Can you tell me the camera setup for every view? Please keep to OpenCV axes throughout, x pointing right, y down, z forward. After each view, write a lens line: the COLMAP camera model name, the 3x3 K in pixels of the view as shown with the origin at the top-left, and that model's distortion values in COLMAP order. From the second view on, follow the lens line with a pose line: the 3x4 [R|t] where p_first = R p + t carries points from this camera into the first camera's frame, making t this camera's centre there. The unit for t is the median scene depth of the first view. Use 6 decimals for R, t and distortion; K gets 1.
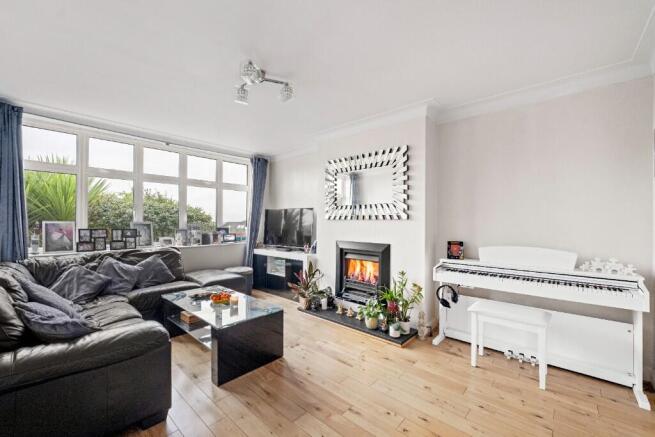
lens RADIAL K [[270.2, 0, 327.7], [0, 270.2, 222.5], [0, 0, 1]] dist [-0.012798, 0.000617]
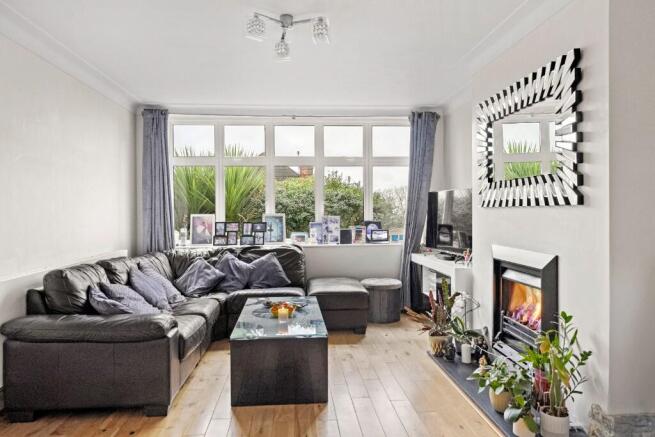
lens RADIAL K [[446.7, 0, 326.1], [0, 446.7, 216.1], [0, 0, 1]] dist [0.020040, 0.000070]
pose [[0.716738, -0.005083, -0.697324, 0.466391], [0.011484, 0.999924, 0.004515, -0.000606], [0.697248, -0.011245, 0.716742, 0.110418]]
